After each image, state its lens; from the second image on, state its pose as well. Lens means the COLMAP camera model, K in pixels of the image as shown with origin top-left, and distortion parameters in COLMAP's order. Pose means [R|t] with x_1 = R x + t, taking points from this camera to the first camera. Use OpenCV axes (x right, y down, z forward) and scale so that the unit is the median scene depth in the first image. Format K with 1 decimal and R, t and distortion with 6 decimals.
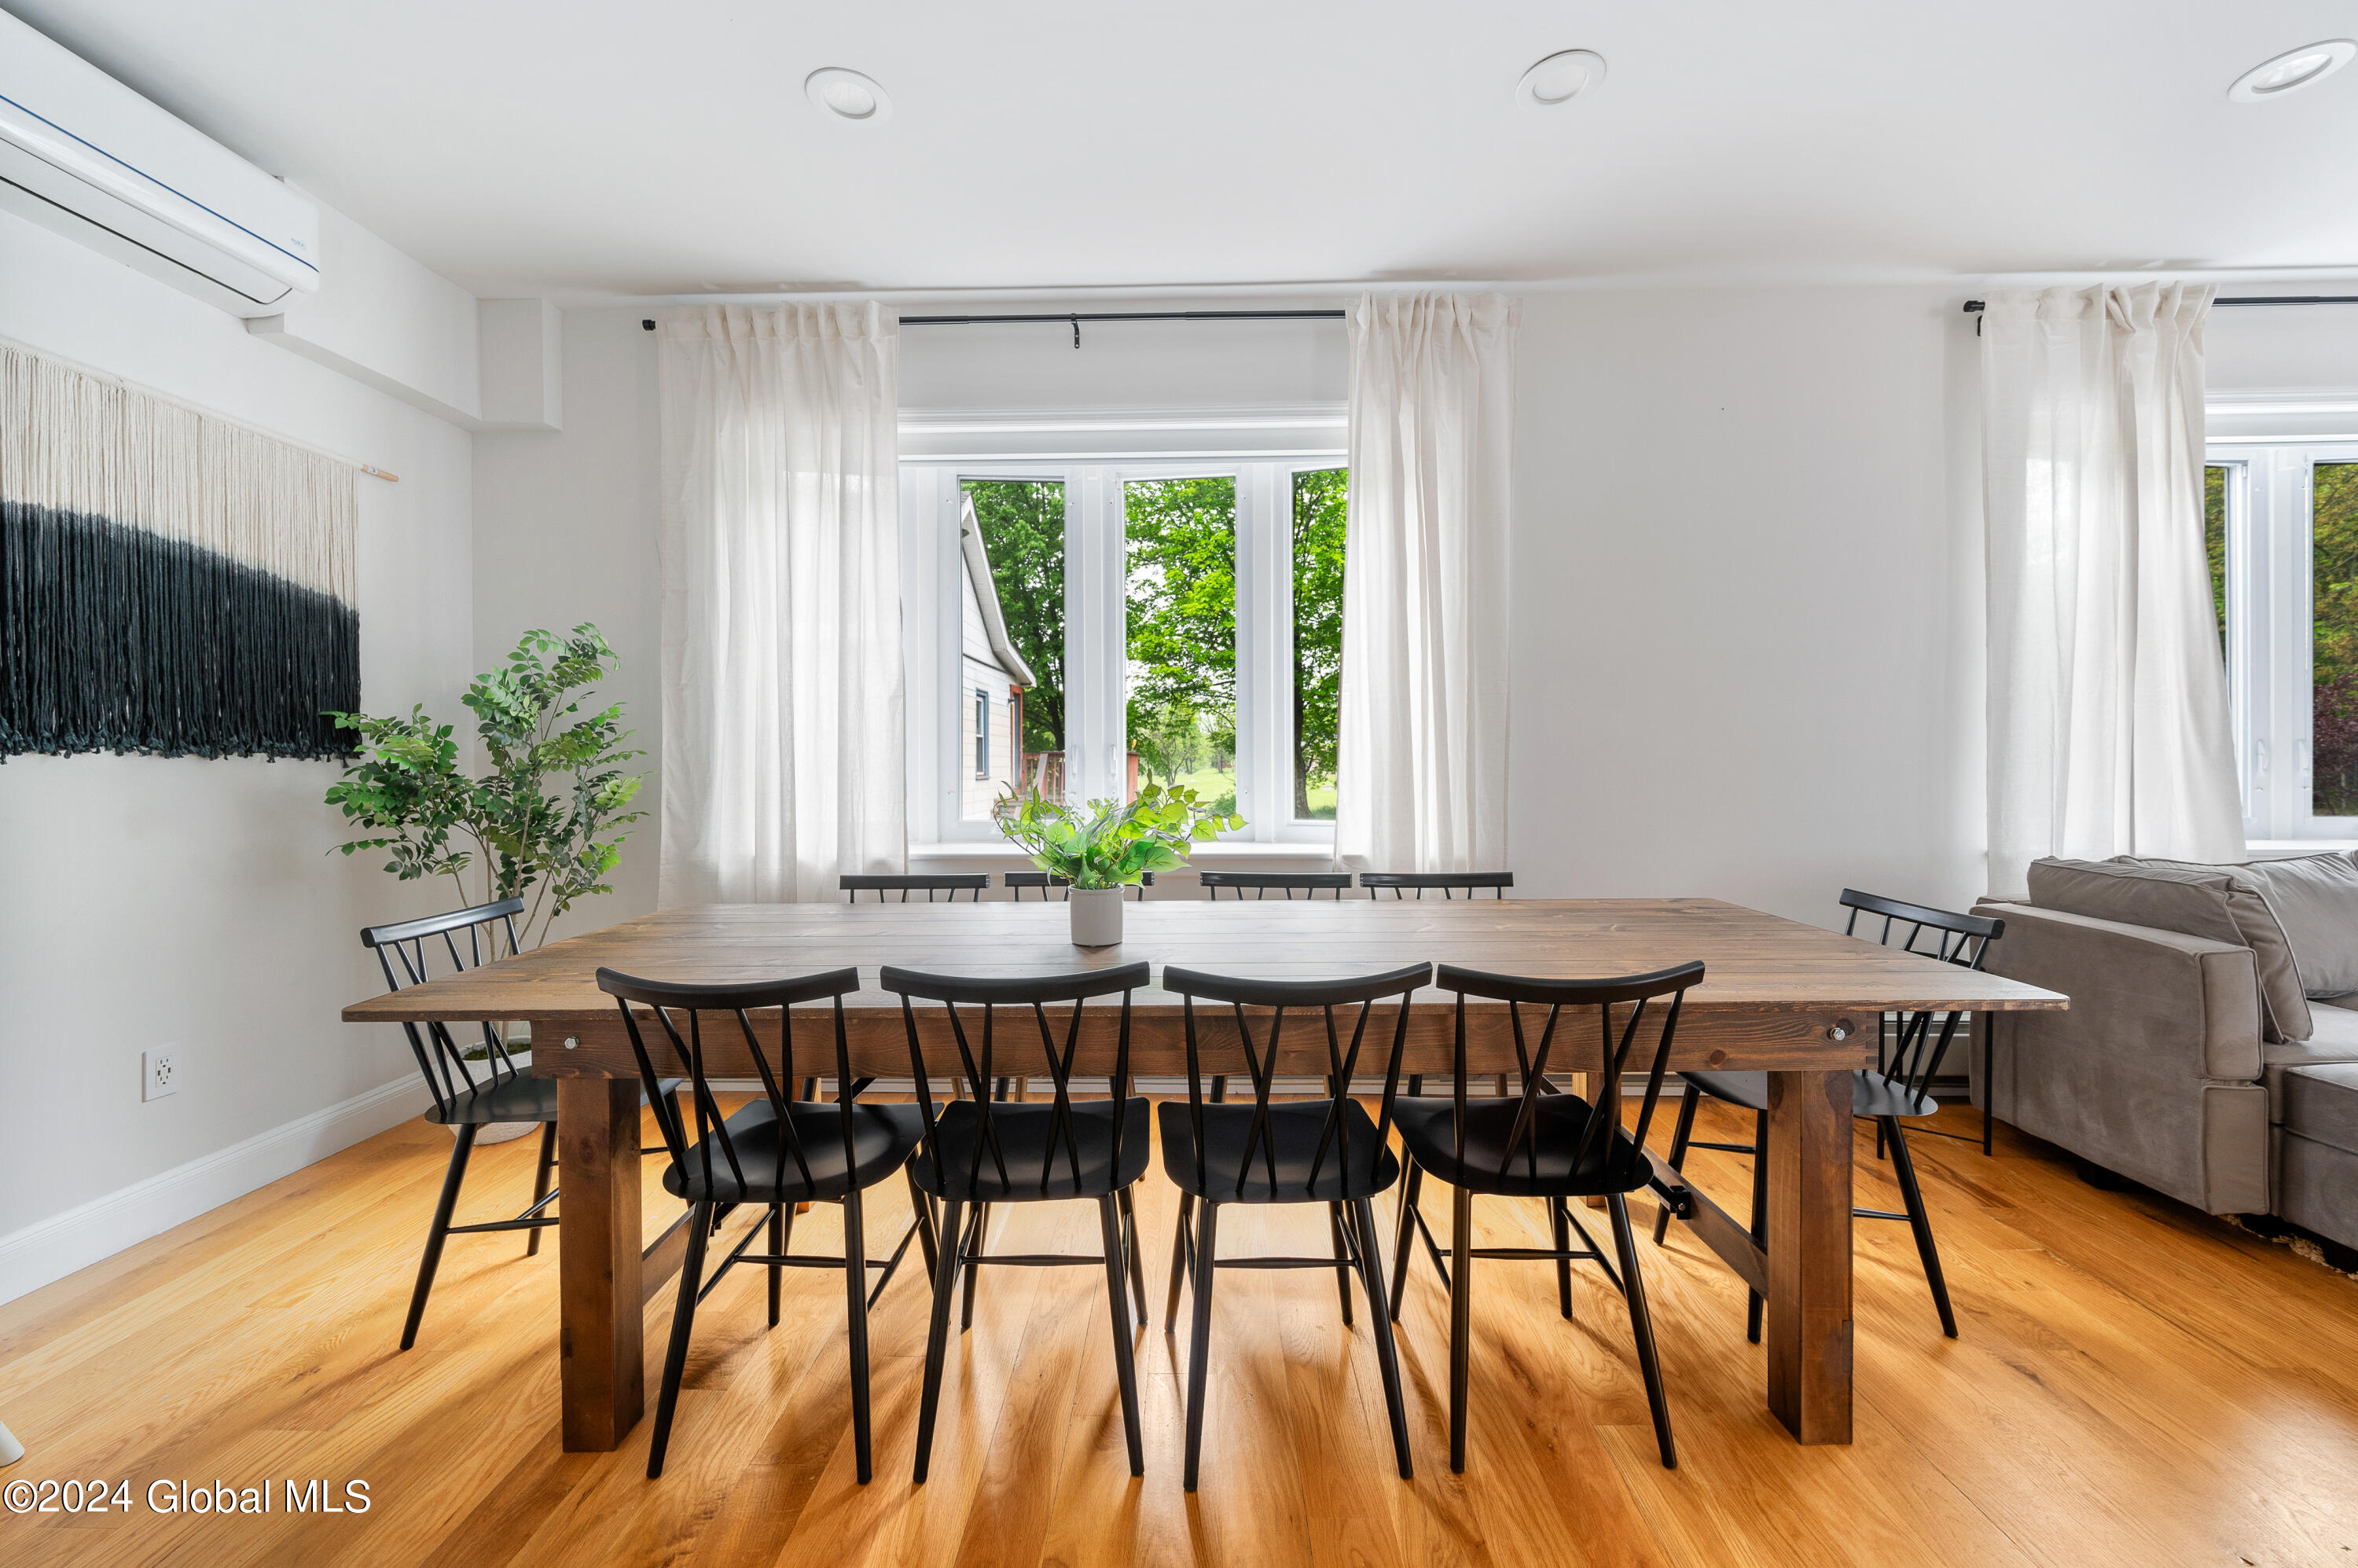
lens RADIAL K [[938.6, 0, 1177.5], [0, 938.6, 766.5], [0, 0, 1]] dist [0.002966, -0.000021]
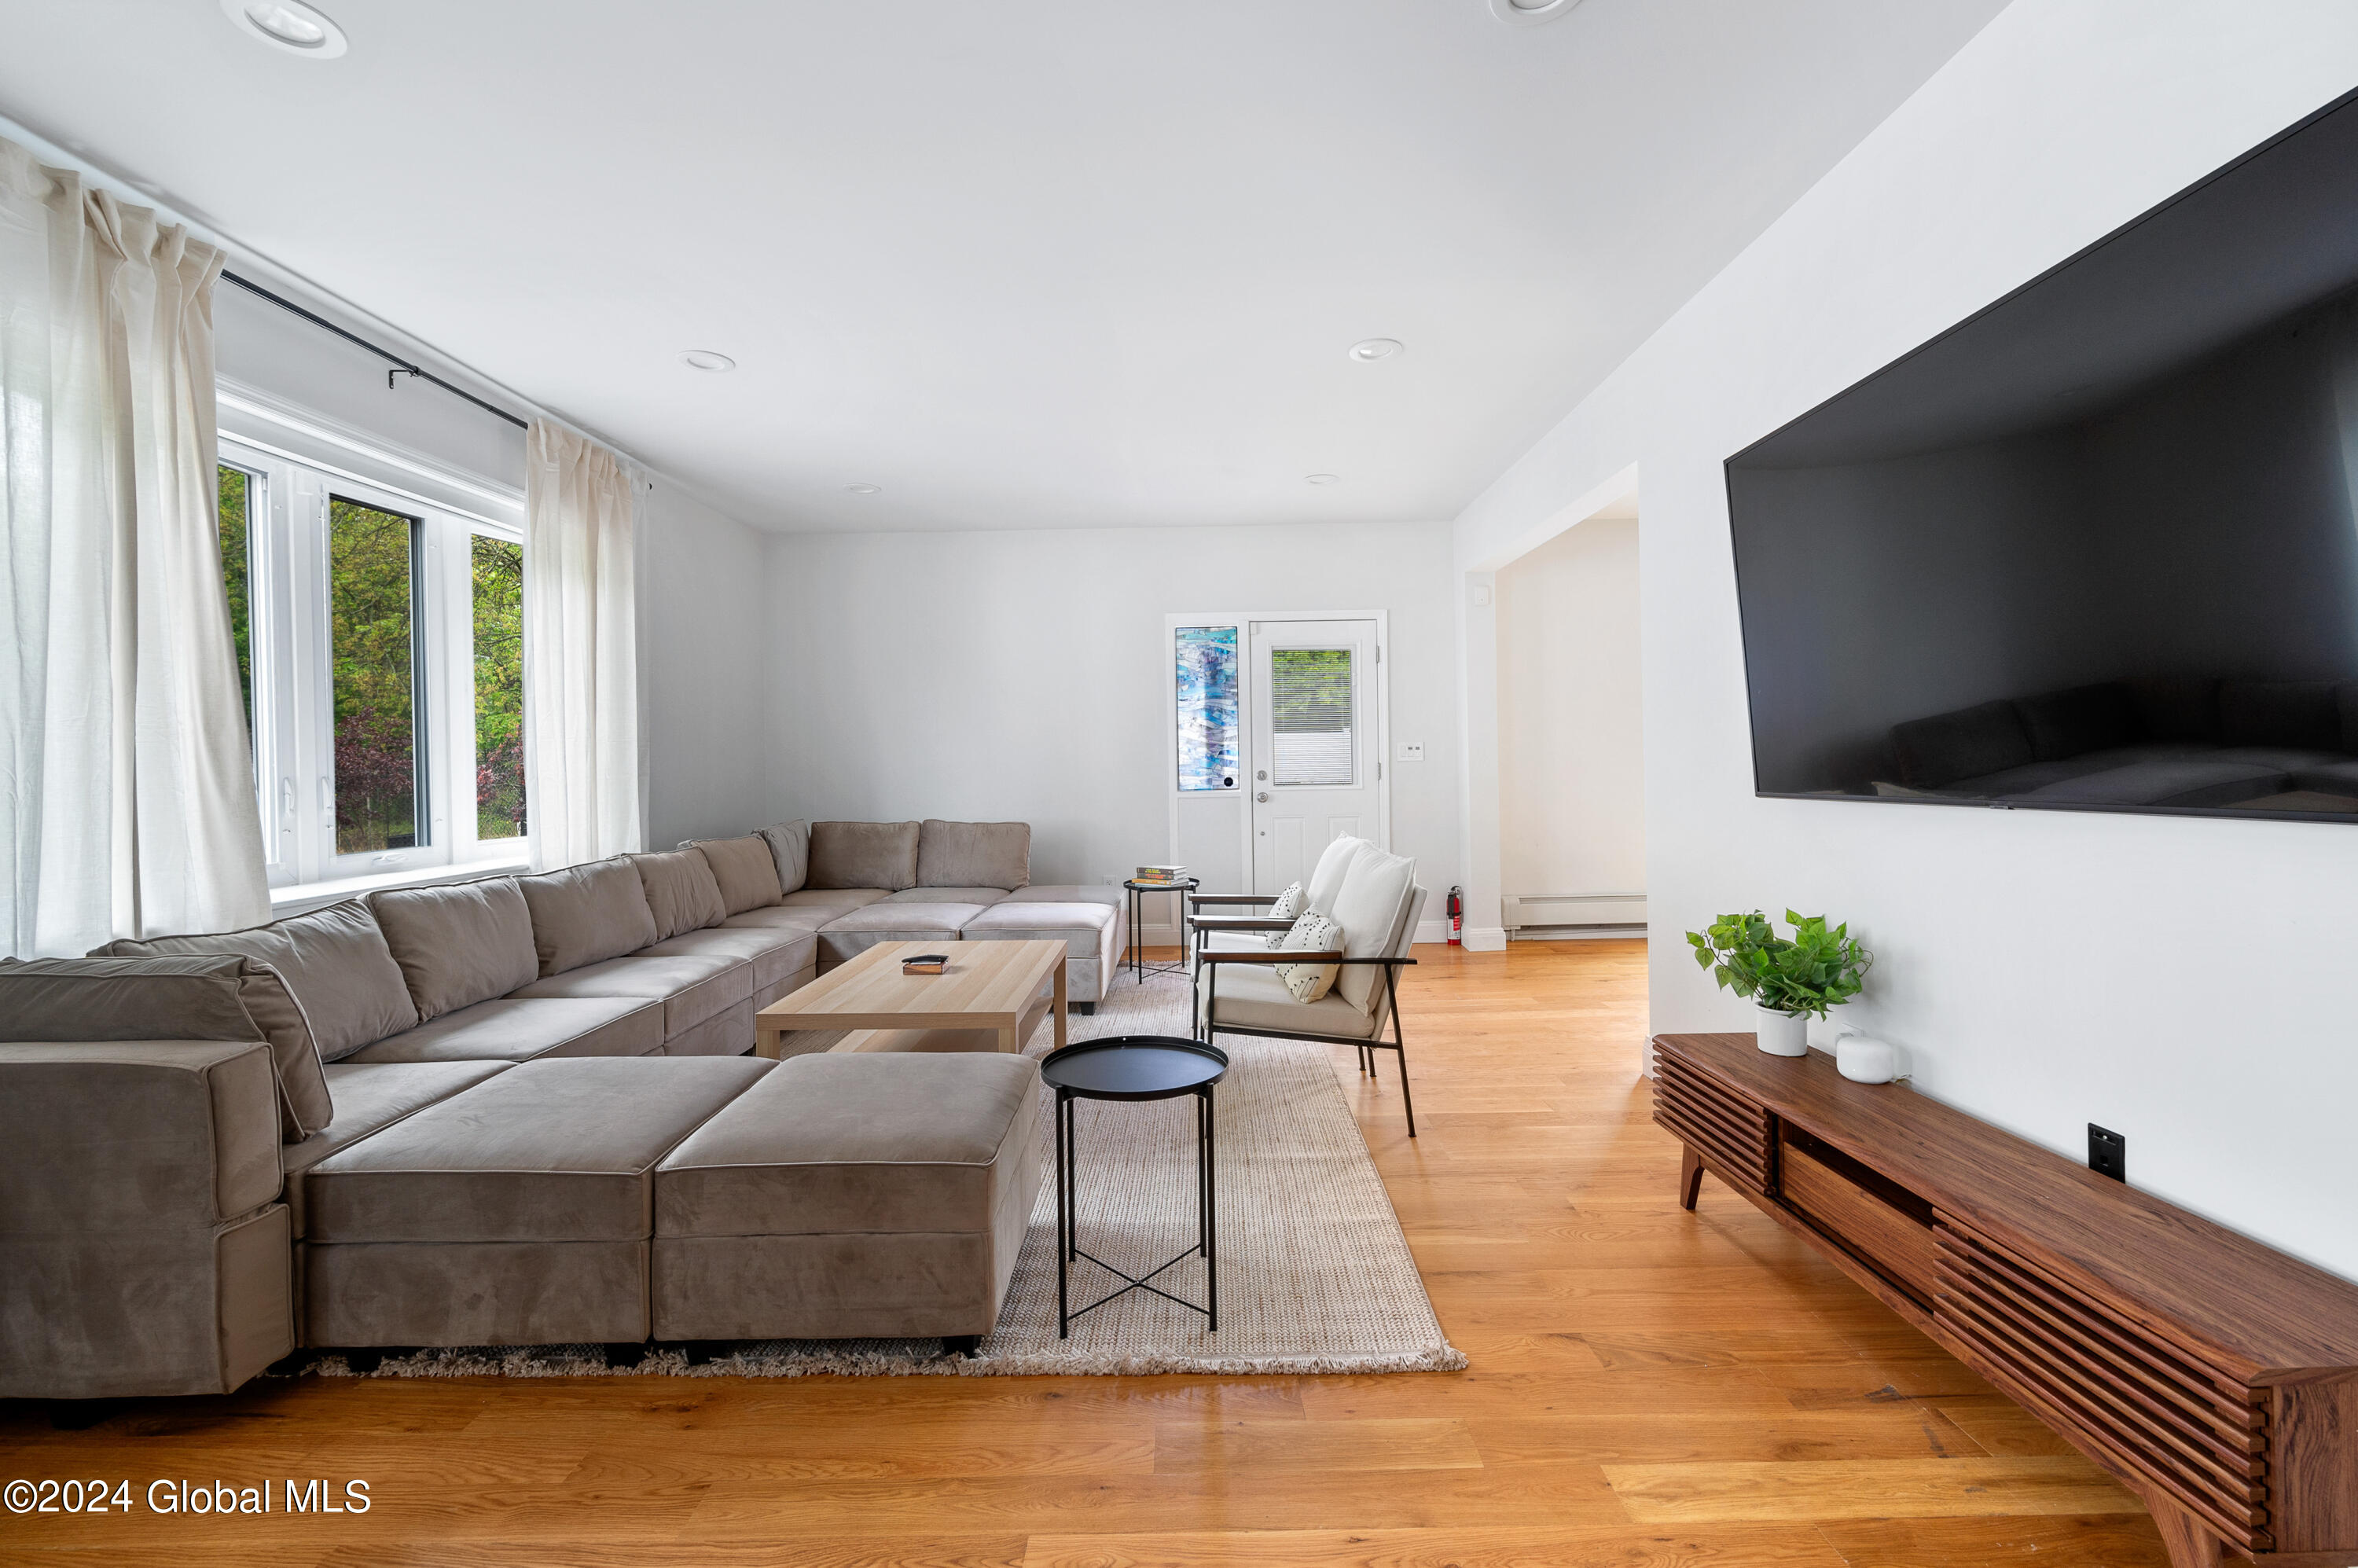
lens RADIAL K [[959.0, 0, 1192.3], [0, 959.0, 767.7], [0, 0, 1]] dist [-0.008434, 0.000485]
pose [[-0.030248, -0.003345, 0.999537, 0.256929], [0.021368, 0.999764, 0.003992, -0.032526], [-0.999314, 0.021478, -0.030169, 0.189714]]
